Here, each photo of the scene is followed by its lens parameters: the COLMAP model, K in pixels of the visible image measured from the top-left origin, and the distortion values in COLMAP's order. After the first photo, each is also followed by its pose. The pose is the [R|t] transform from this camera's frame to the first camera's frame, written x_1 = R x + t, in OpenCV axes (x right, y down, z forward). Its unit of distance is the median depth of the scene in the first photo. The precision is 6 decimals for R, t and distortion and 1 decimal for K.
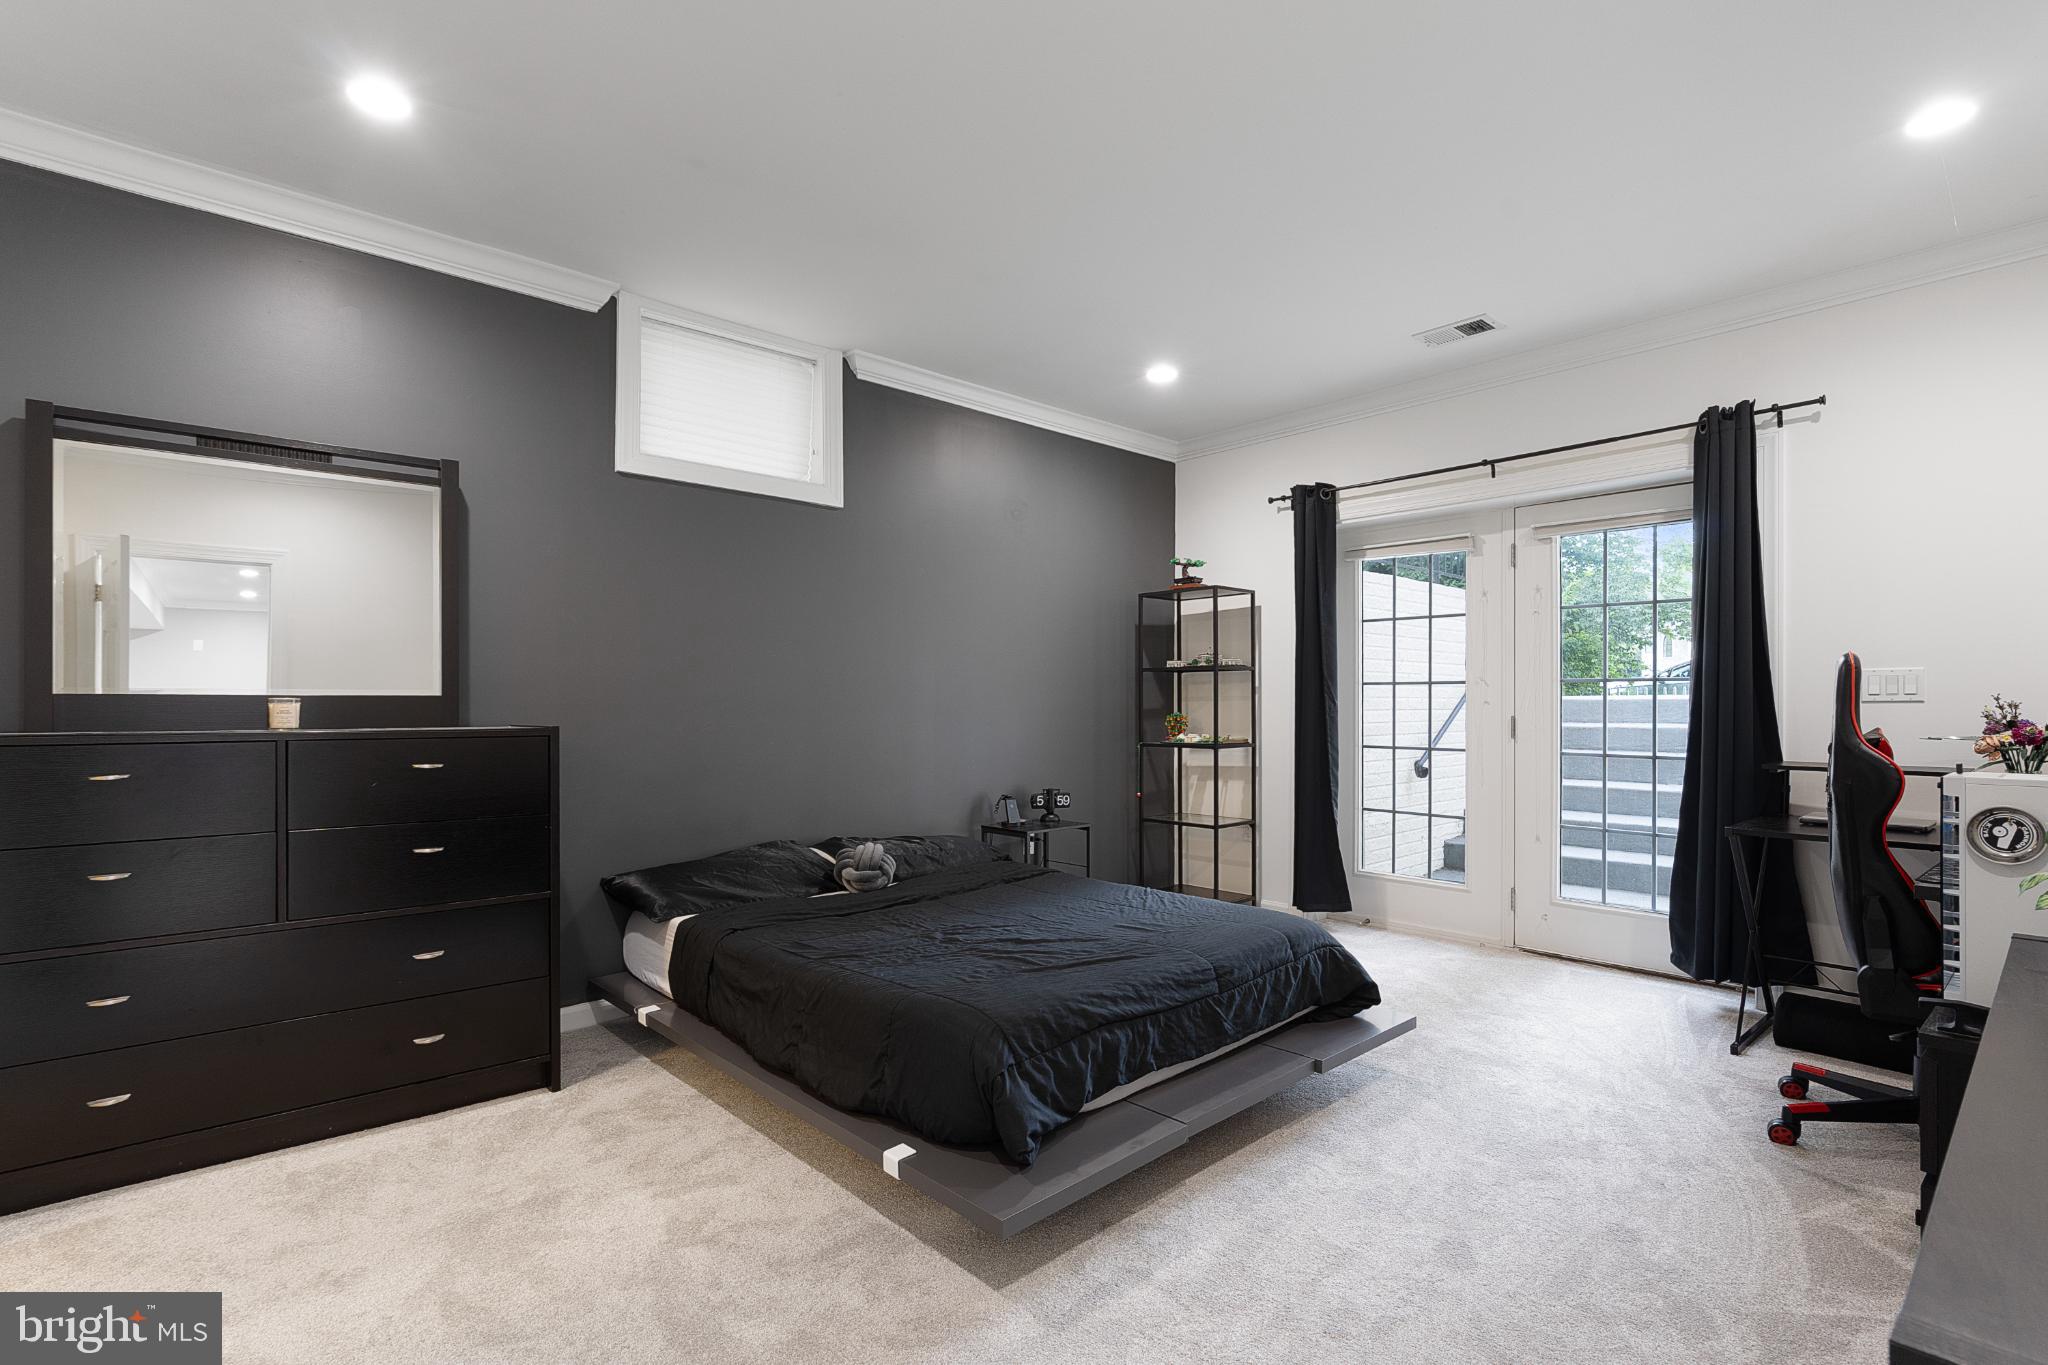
lens RADIAL K [[934.2, 0, 1007.3], [0, 934.2, 693.5], [0, 0, 1]] dist [-0.005412, 0.003201]
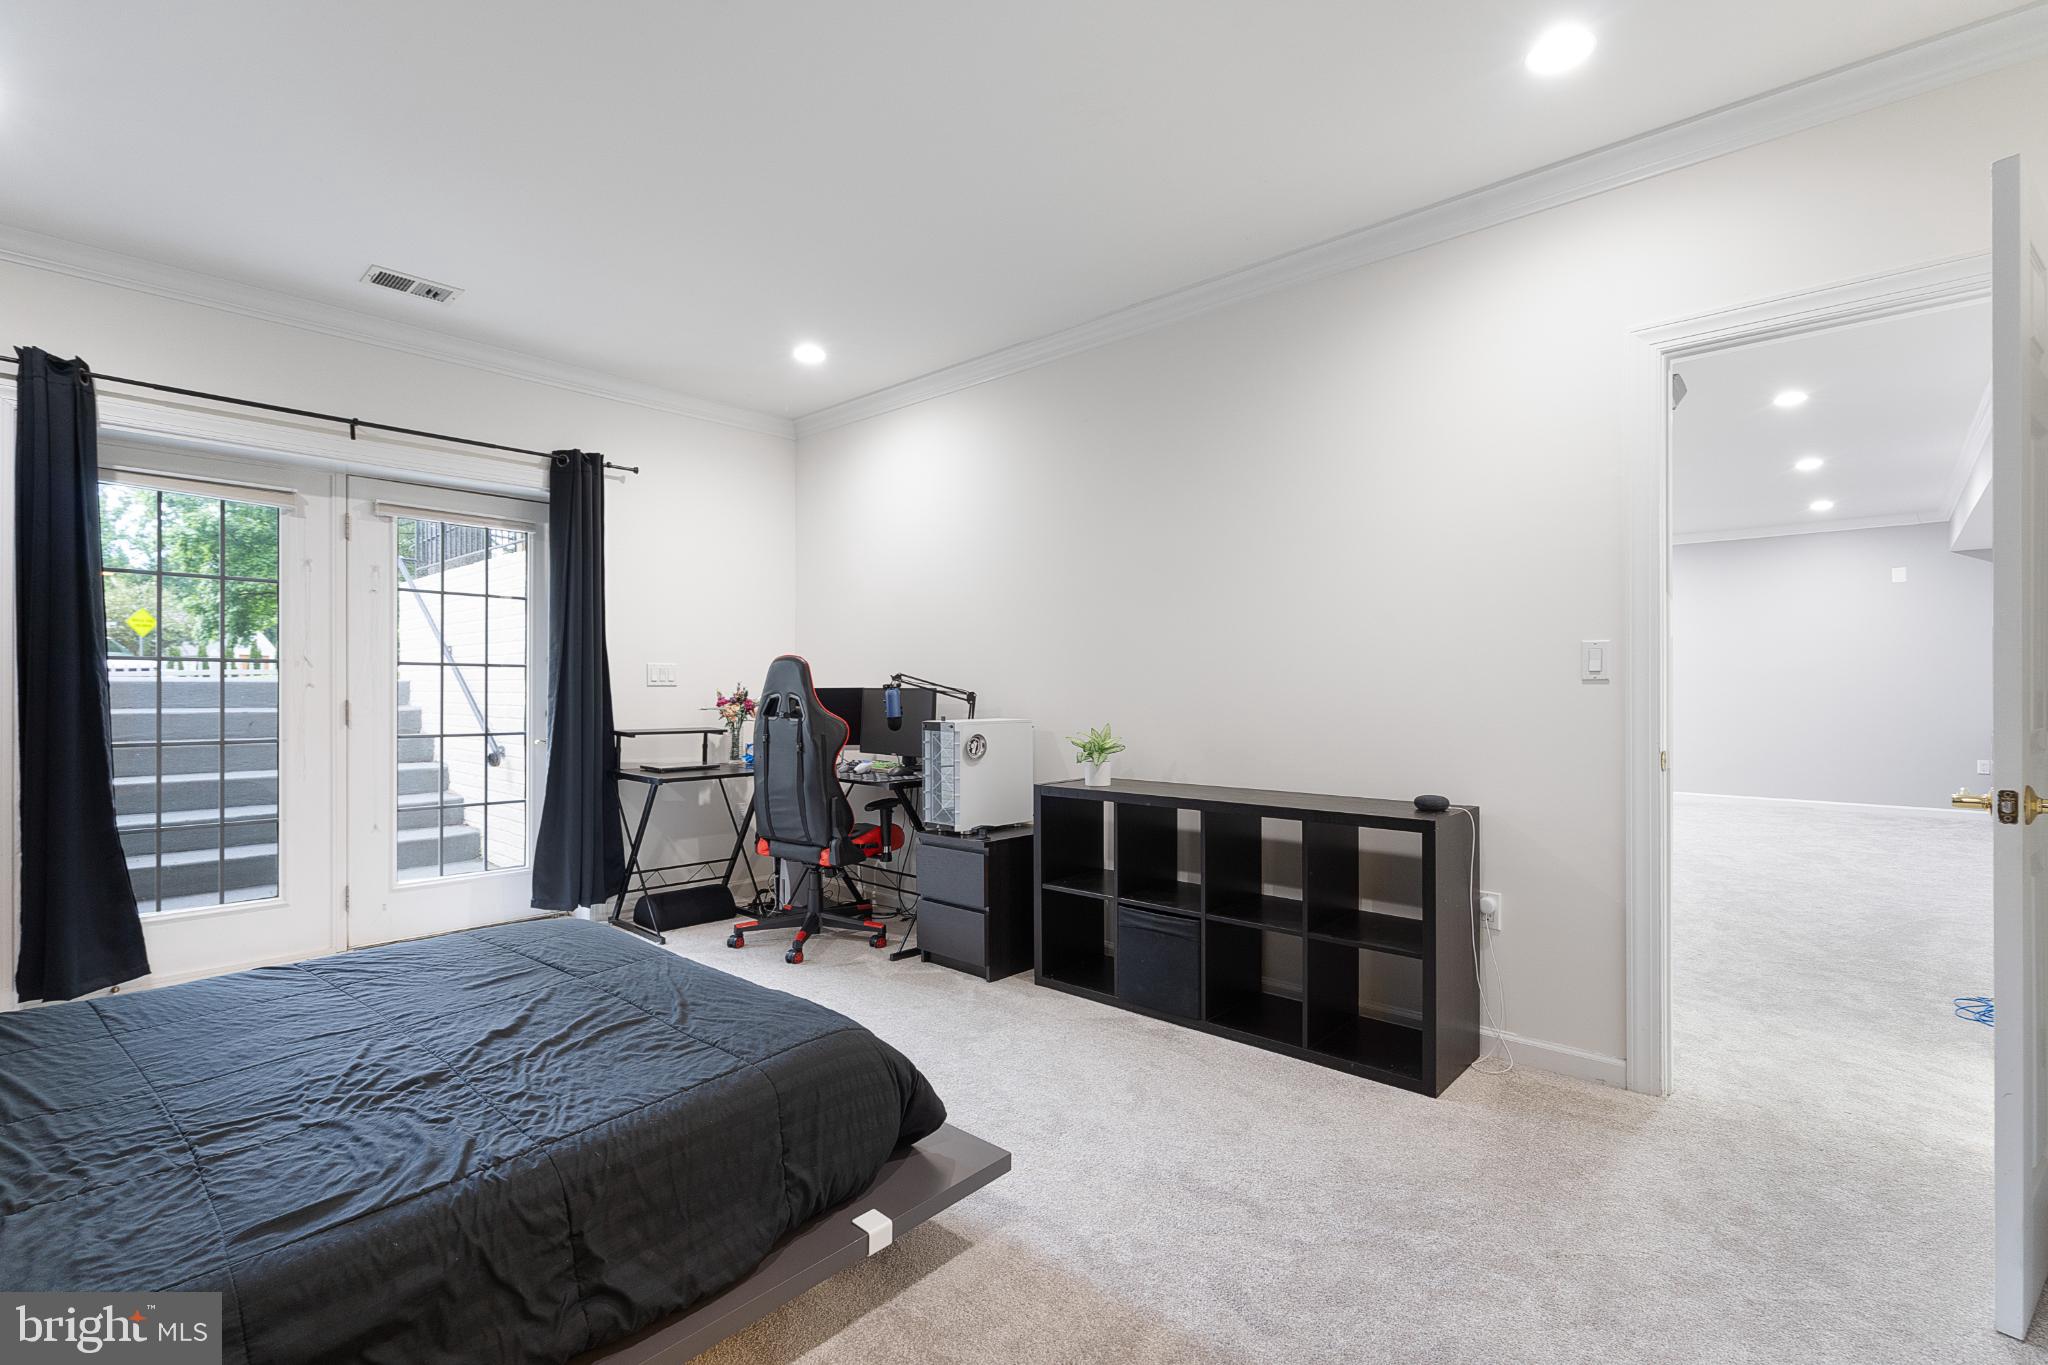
lens RADIAL K [[934.2, 0, 1004.6], [0, 934.2, 686.2], [0, 0, 1]] dist [-0.005412, 0.003201]
pose [[-0.086675, 0.001112, 0.996236, -0.517338], [-0.011095, 0.999936, -0.002081, 0.005949], [-0.996175, -0.011234, -0.086657, 0.514681]]
